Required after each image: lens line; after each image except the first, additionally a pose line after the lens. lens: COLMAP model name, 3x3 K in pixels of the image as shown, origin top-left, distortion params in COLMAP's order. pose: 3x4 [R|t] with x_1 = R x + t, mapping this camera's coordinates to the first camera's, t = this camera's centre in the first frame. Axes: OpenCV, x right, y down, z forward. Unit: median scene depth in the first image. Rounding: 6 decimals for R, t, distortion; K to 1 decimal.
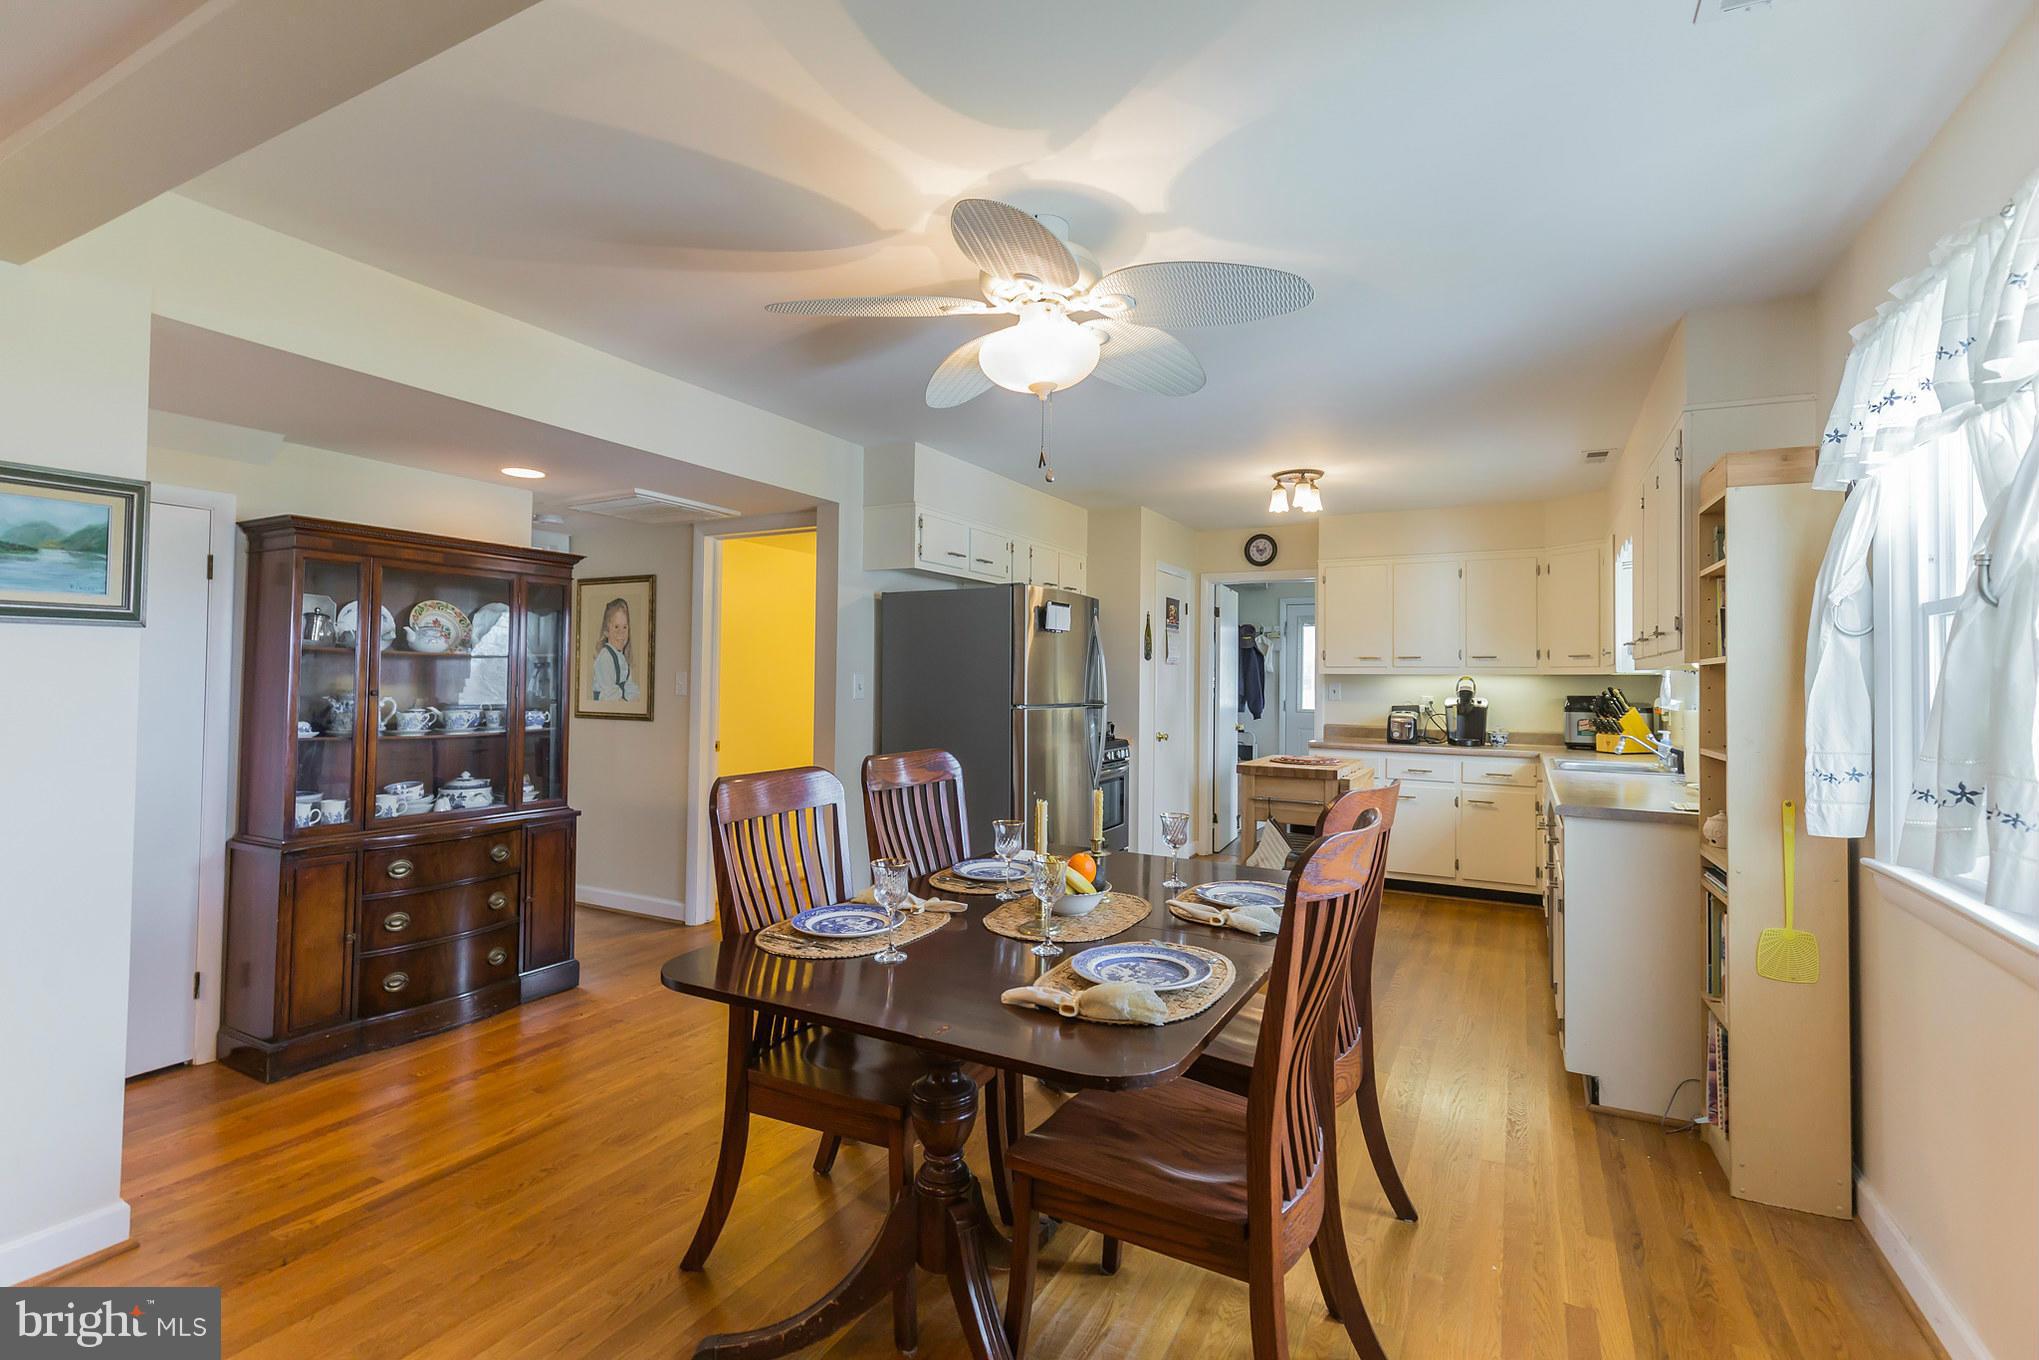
lens RADIAL K [[903.6, 0, 1021.3], [0, 903.6, 665.8], [0, 0, 1]] dist [0.000482, -0.000763]
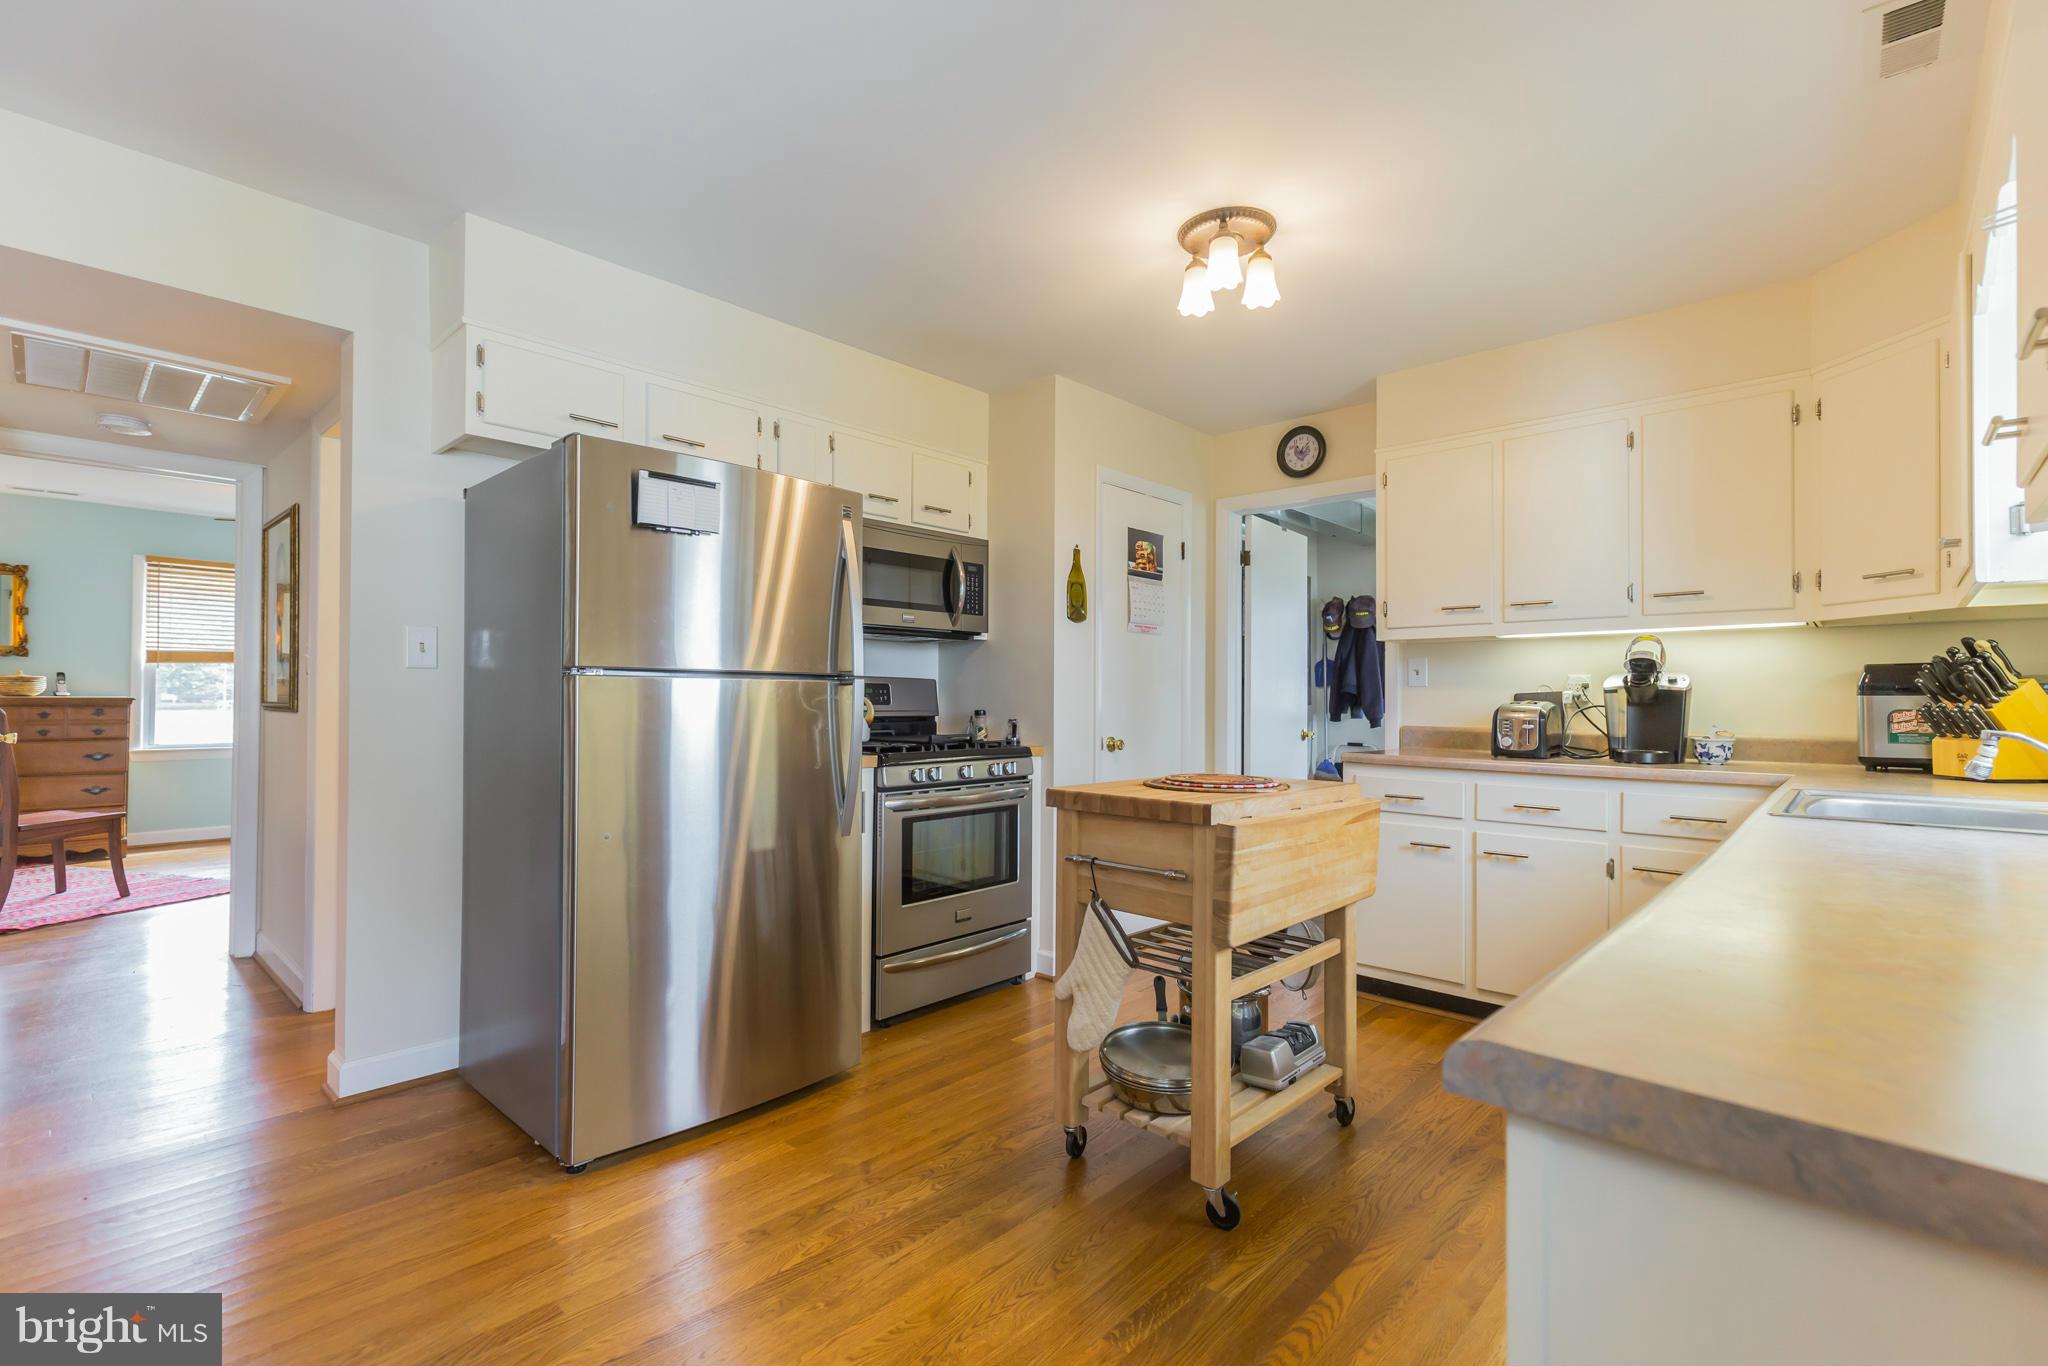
lens RADIAL K [[907.6, 0, 1026.5], [0, 907.6, 697.2], [0, 0, 1]] dist [0.000482, -0.000763]
pose [[0.970779, -0.007010, -0.239874, 0.266761], [0.009629, 0.999906, 0.009748, 0.040935], [0.239784, -0.011773, 0.970755, 0.391501]]
